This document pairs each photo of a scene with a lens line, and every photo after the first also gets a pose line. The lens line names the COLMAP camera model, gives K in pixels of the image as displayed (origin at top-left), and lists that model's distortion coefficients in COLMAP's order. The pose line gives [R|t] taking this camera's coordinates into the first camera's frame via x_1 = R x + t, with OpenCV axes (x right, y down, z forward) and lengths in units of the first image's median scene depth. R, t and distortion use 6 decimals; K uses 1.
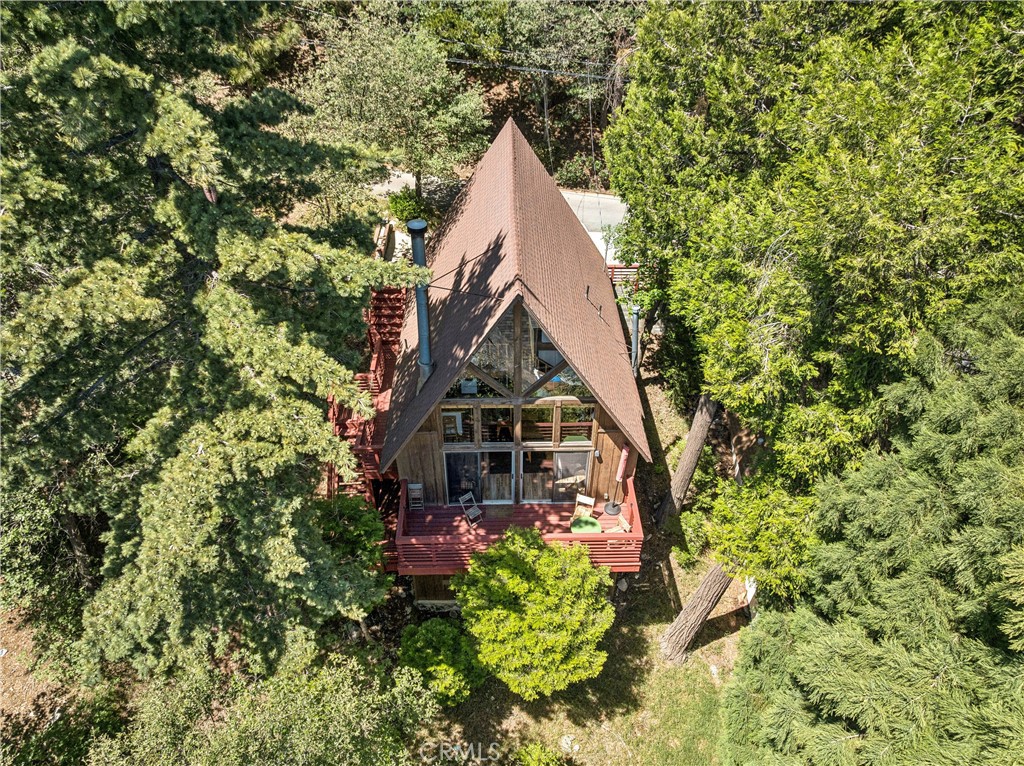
lens RADIAL K [[726.8, 0, 509.2], [0, 726.8, 389.4], [0, 0, 1]] dist [-0.055680, 0.034666]
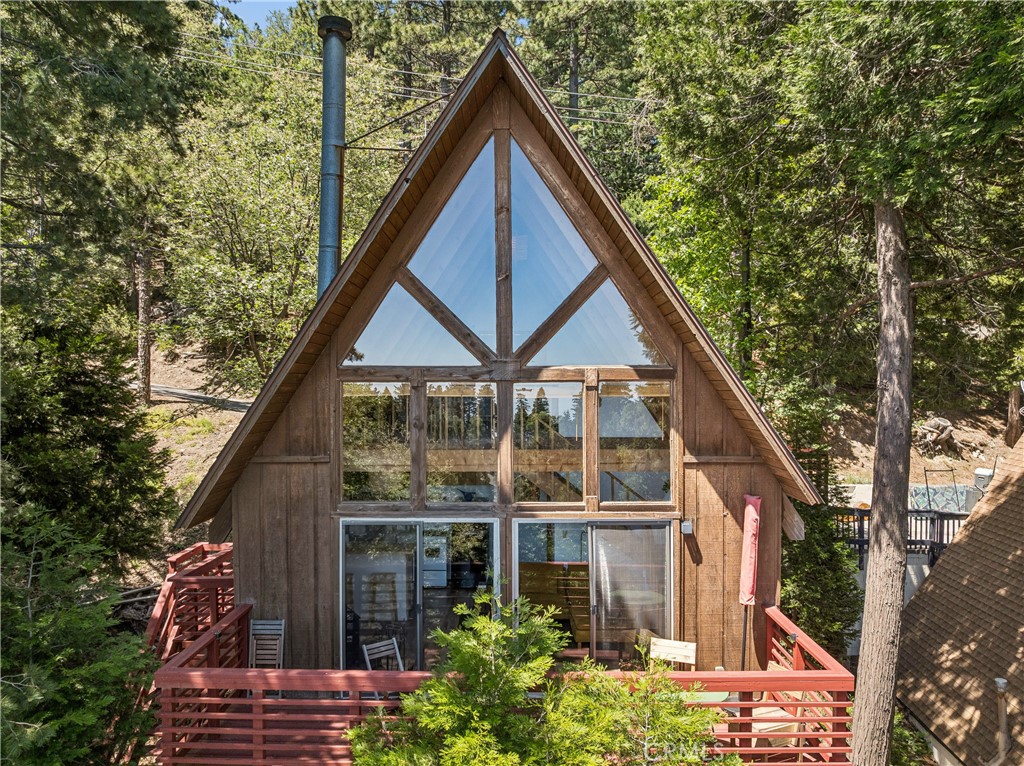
lens RADIAL K [[726.8, 0, 509.2], [0, 726.8, 389.4], [0, 0, 1]] dist [-0.055680, 0.034666]
pose [[0.999360, -0.000314, -0.035757, 0.029075], [-0.023256, 0.753875, -0.656606, 0.314898], [0.027163, 0.657018, 0.753385, 0.610920]]
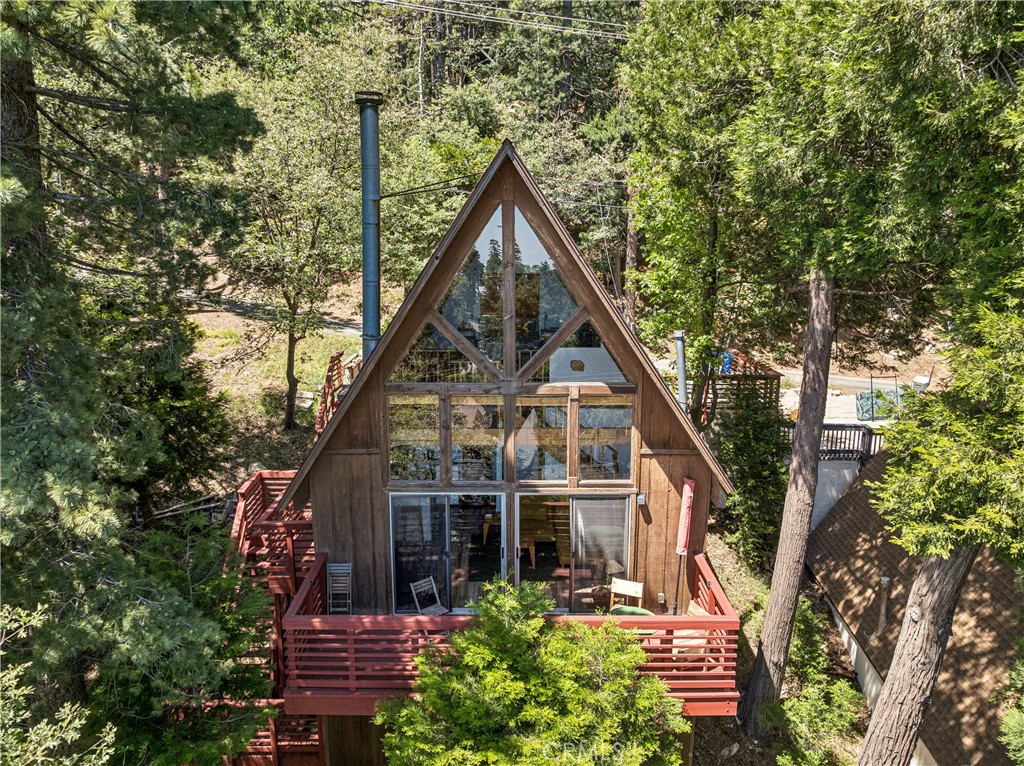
lens RADIAL K [[735.8, 0, 508.8], [0, 735.8, 361.0], [0, 0, 1]] dist [-0.040469, -0.002737]
pose [[0.999760, 0.005713, -0.021157, 0.022318], [-0.015674, 0.861150, -0.508110, 0.302007], [0.015317, 0.508319, 0.861033, 0.408620]]
